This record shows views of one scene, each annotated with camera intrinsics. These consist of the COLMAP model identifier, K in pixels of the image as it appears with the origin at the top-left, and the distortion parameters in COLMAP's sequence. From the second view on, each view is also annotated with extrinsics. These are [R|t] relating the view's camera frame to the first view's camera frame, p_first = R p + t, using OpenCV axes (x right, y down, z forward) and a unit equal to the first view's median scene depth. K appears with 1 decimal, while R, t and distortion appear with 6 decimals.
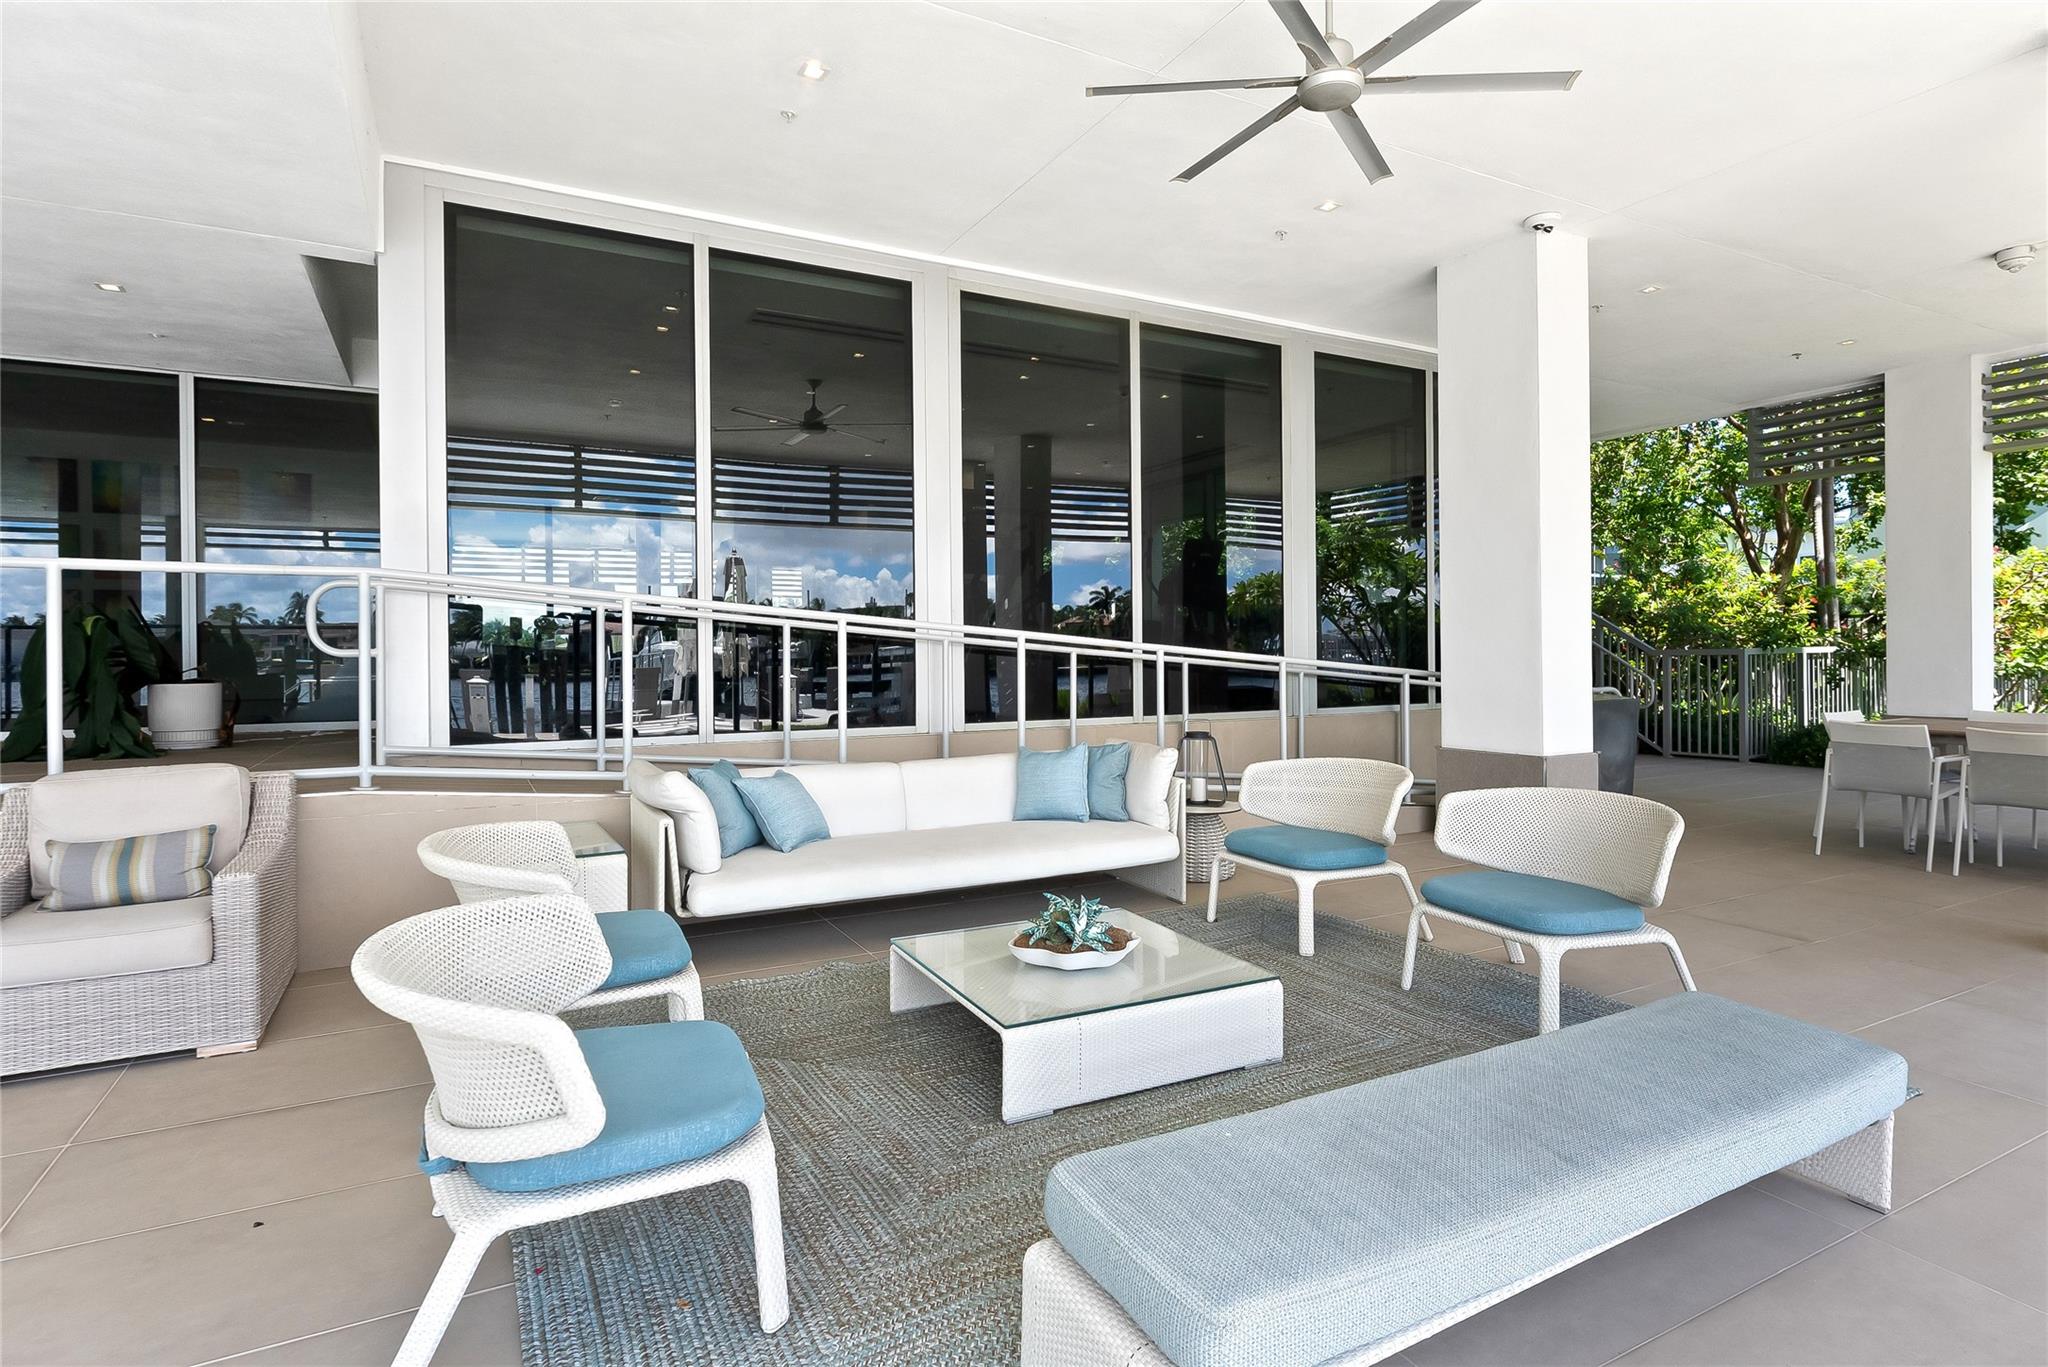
lens RADIAL K [[1063.6, 0, 1024.5], [0, 1063.6, 680.6], [0, 0, 1]] dist [-0.005621, 0.000409]
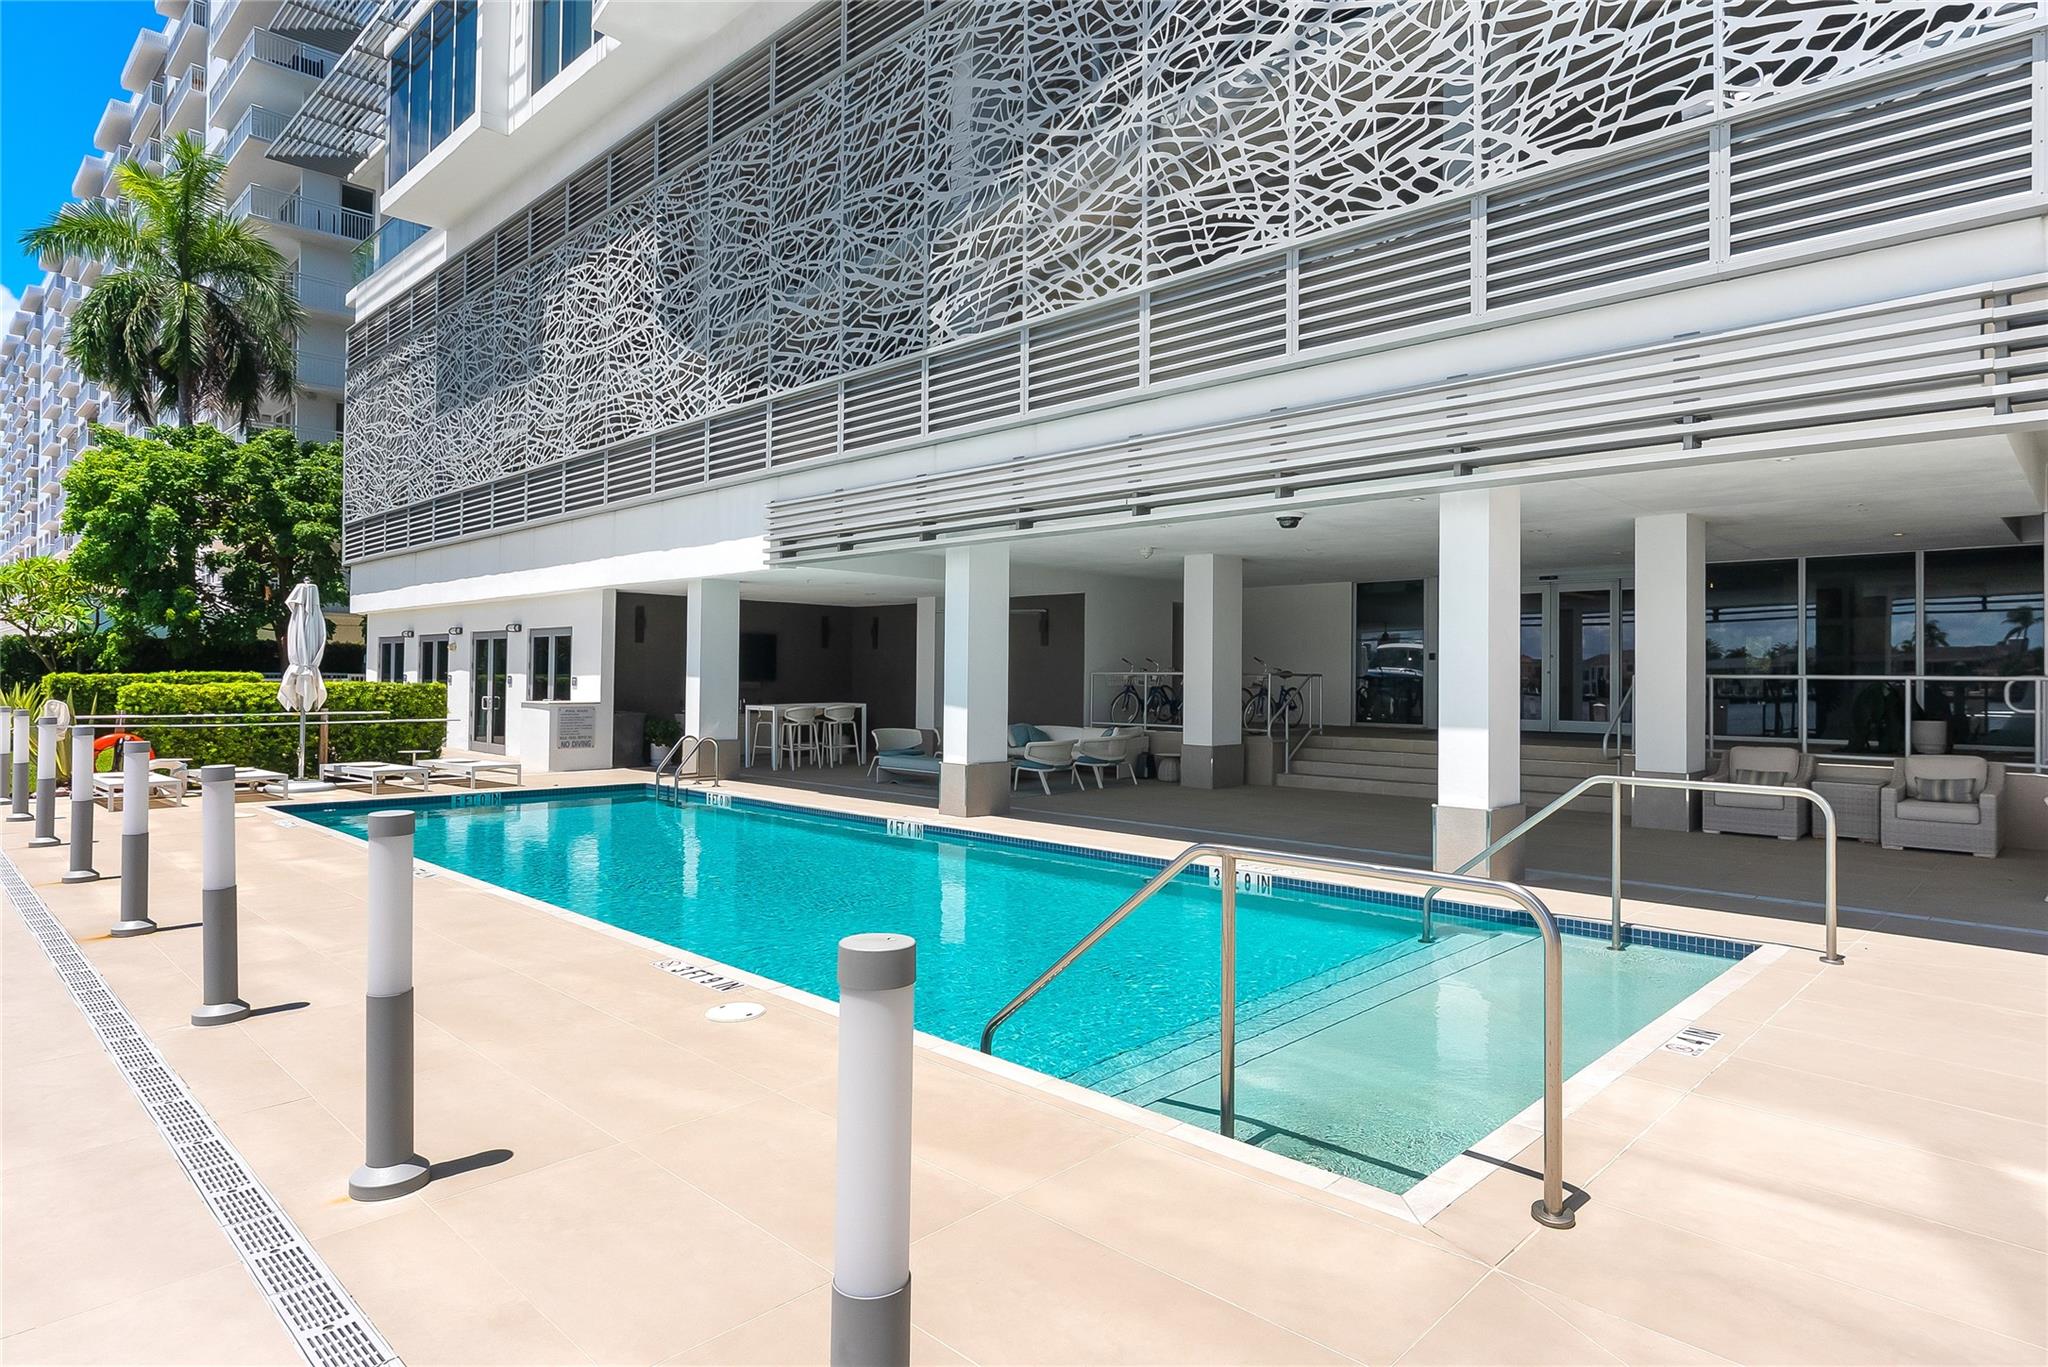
lens RADIAL K [[1137.3, 0, 1023.9], [0, 1137.3, 690.0], [0, 0, 1]] dist [0.001963, 0.000388]
pose [[0.302504, 0.005957, -0.953130, 1.264788], [-0.020928, 0.999781, -0.000394, -0.035260], [0.952918, 0.020067, 0.302562, -2.193485]]
